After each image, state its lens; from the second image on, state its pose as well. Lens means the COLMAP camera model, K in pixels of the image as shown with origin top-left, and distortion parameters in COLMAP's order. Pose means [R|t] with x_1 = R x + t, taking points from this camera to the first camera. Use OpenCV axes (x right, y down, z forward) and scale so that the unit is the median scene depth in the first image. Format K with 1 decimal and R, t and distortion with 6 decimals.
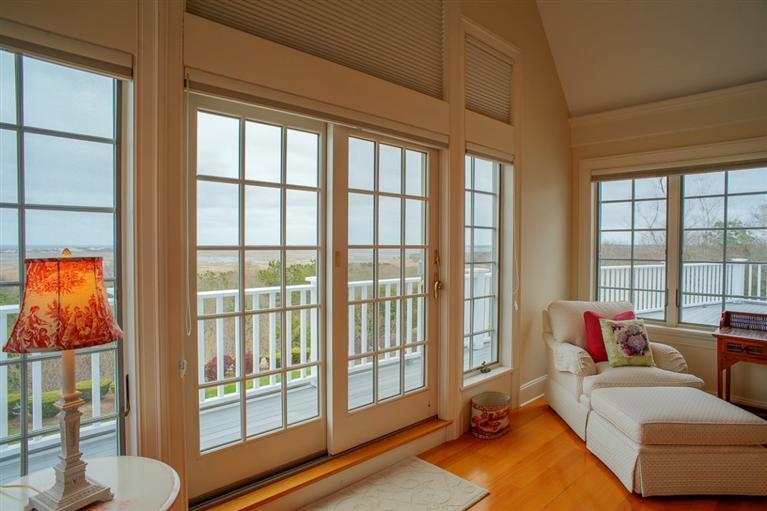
lens RADIAL K [[463.4, 0, 384.9], [0, 463.4, 253.5], [0, 0, 1]] dist [-0.042161, 0.041607]
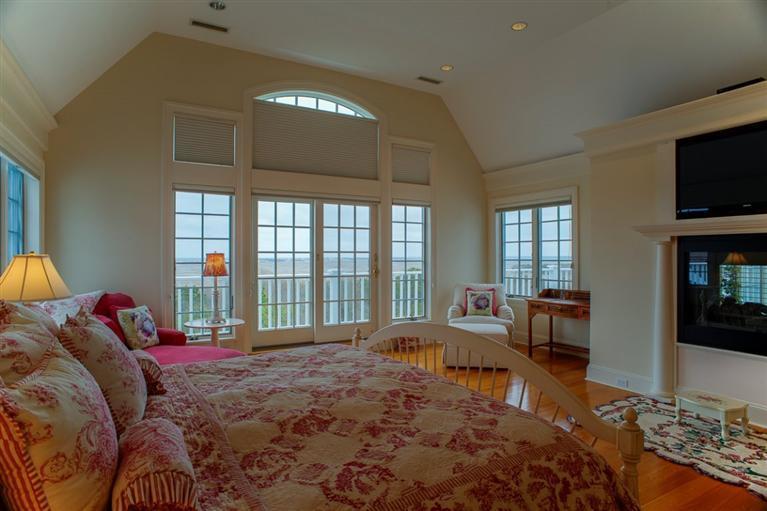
lens RADIAL K [[463.4, 0, 382.0], [0, 463.4, 253.8], [0, 0, 1]] dist [-0.042161, 0.041607]
pose [[0.969531, -0.007536, -0.244853, 0.701022], [0.001117, 0.999652, -0.026343, 0.050650], [0.244966, 0.025267, 0.969202, -1.050439]]
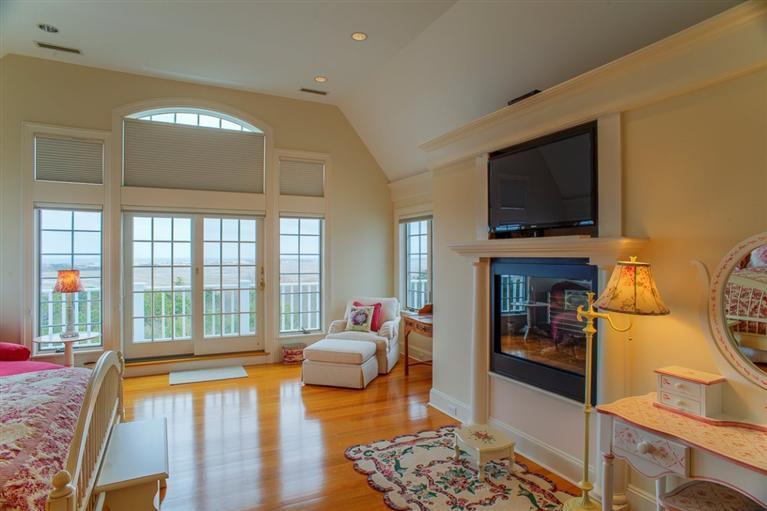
lens RADIAL K [[463.4, 0, 377.4], [0, 463.4, 254.4], [0, 0, 1]] dist [-0.042161, 0.041607]
pose [[0.940181, -0.006343, -0.340618, 1.409984], [-0.002059, 0.999703, -0.024300, -0.016495], [0.340670, 0.023548, 0.939888, -0.802918]]
